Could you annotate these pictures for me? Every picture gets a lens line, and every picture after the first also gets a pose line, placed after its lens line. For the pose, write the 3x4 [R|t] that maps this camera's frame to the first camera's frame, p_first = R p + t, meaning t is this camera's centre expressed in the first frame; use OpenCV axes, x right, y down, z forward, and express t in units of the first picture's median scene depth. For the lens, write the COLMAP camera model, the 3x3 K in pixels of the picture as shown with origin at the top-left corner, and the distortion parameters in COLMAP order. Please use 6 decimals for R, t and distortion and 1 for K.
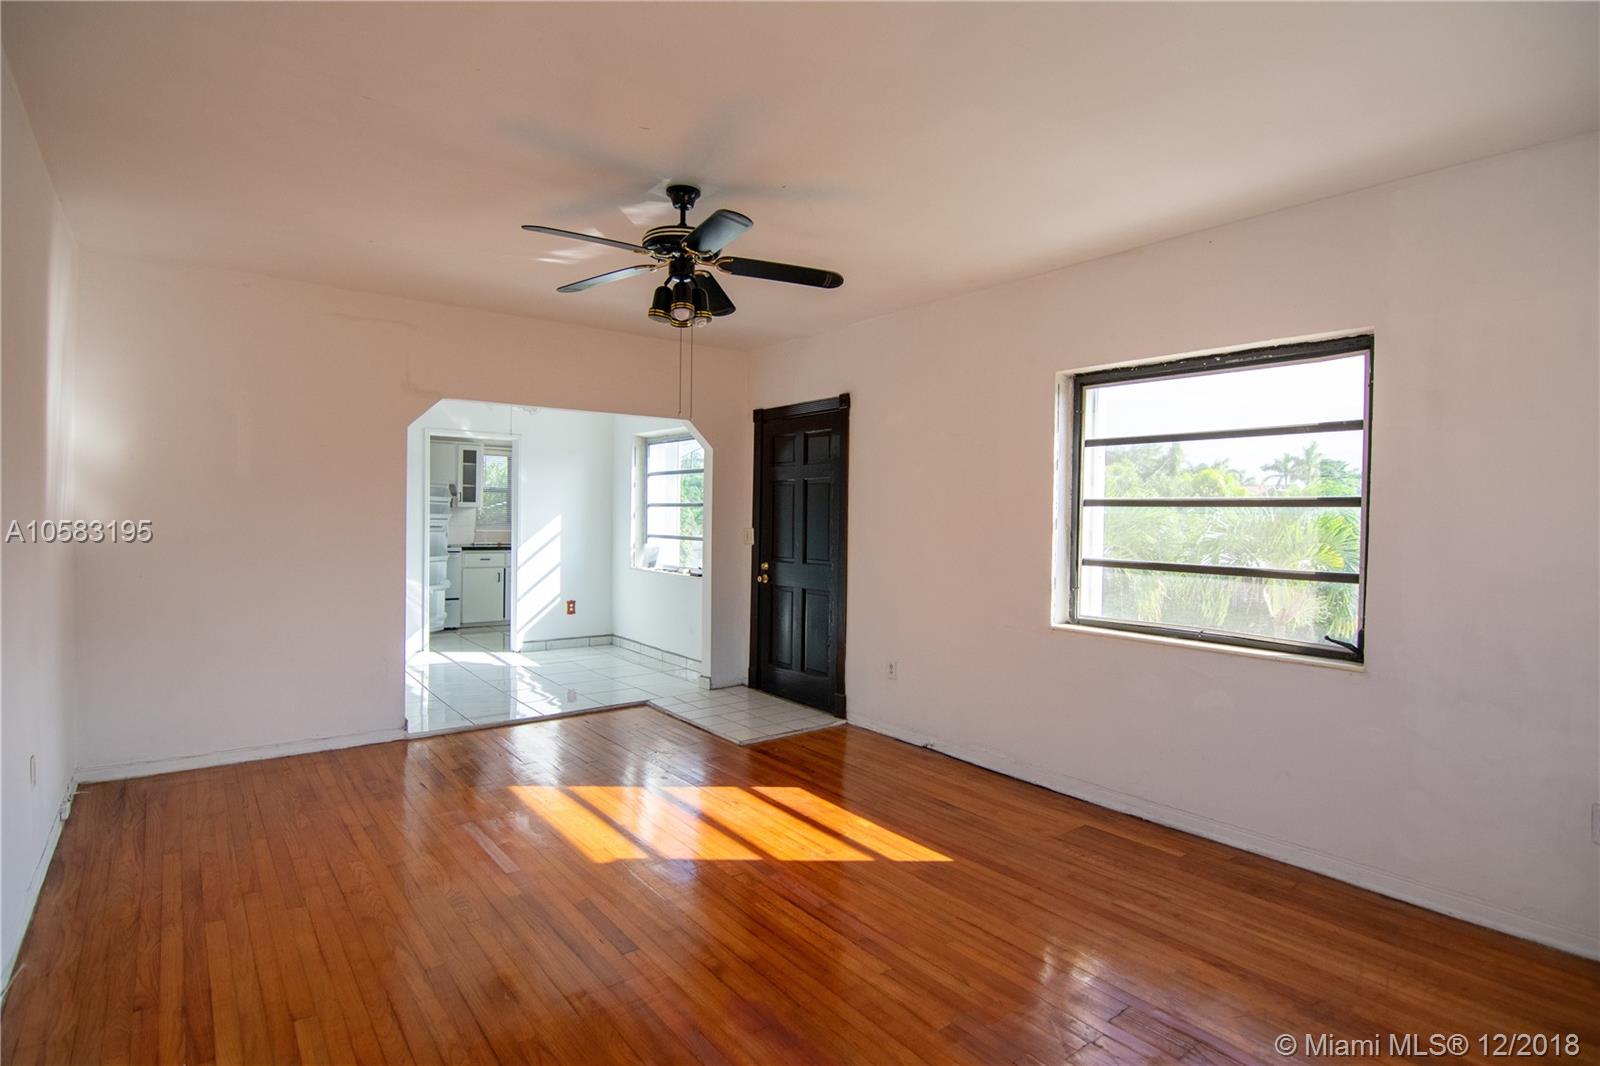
lens RADIAL K [[732.1, 0, 800.0], [0, 732.1, 533.0], [0, 0, 1]] dist [0.013775, -0.017165]
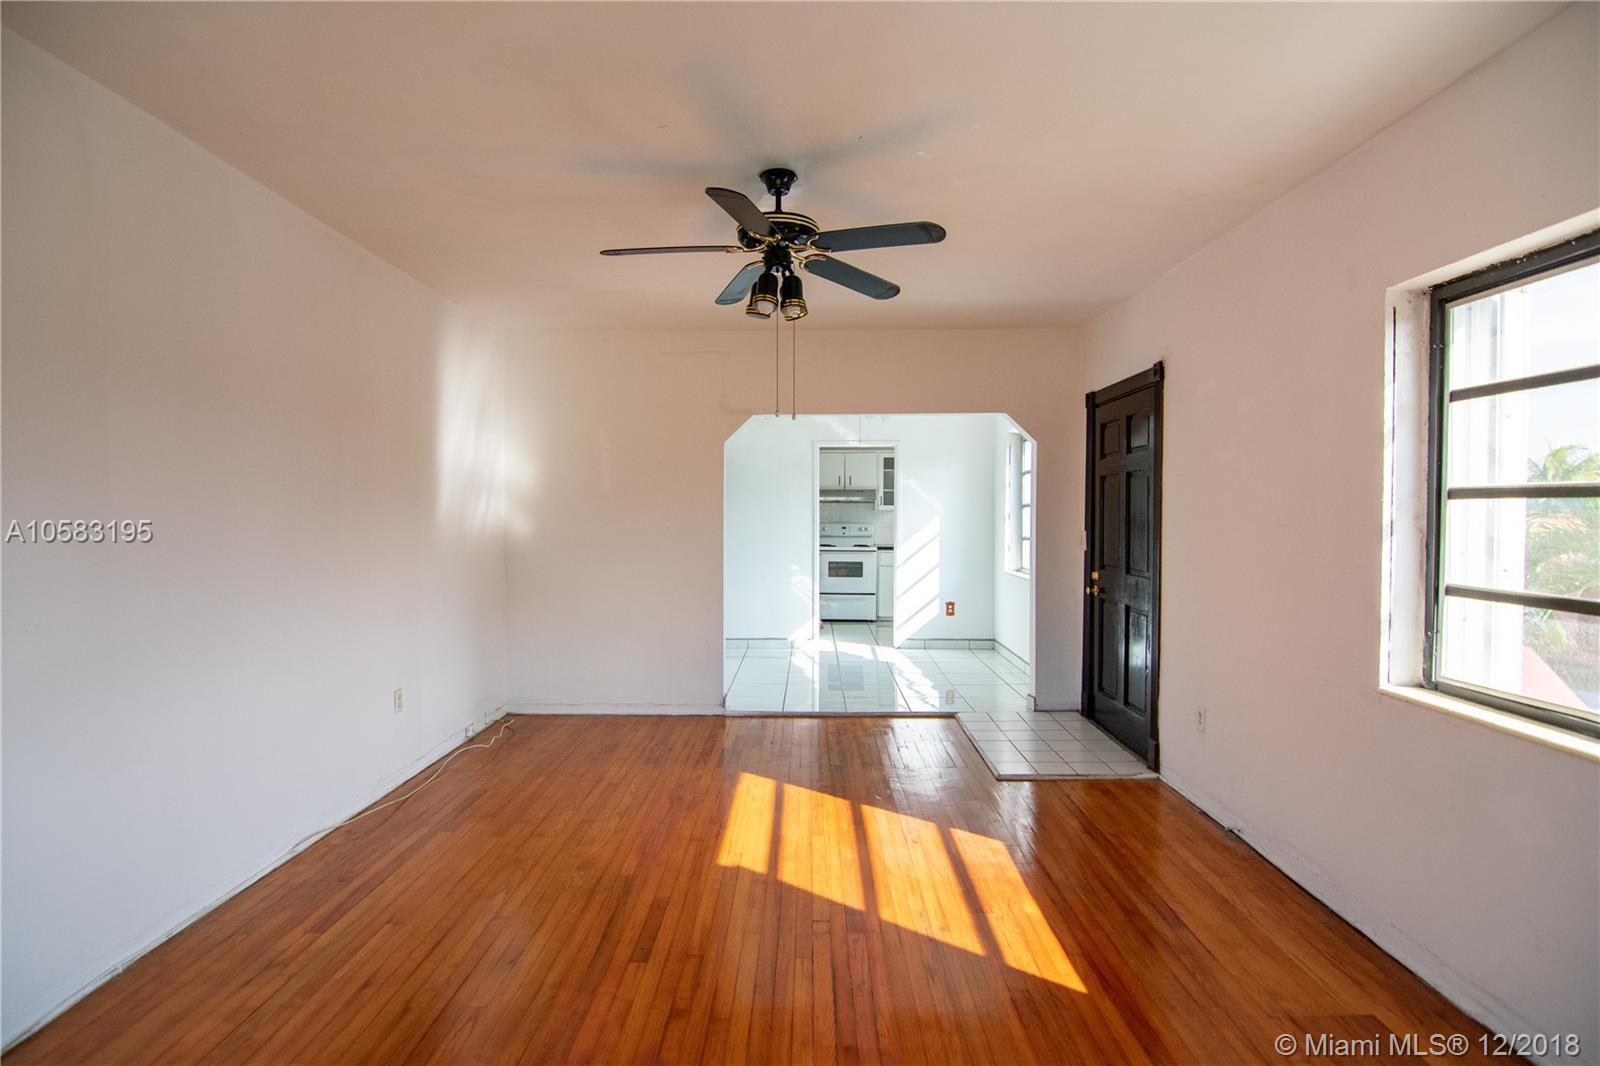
lens RADIAL K [[732.1, 0, 800.0], [0, 732.1, 533.0], [0, 0, 1]] dist [0.013775, -0.017165]
pose [[0.811910, 0.003591, -0.583771, 0.245644], [-0.003882, 0.999992, 0.000751, -0.005221], [0.583769, 0.001656, 0.811918, 0.150386]]
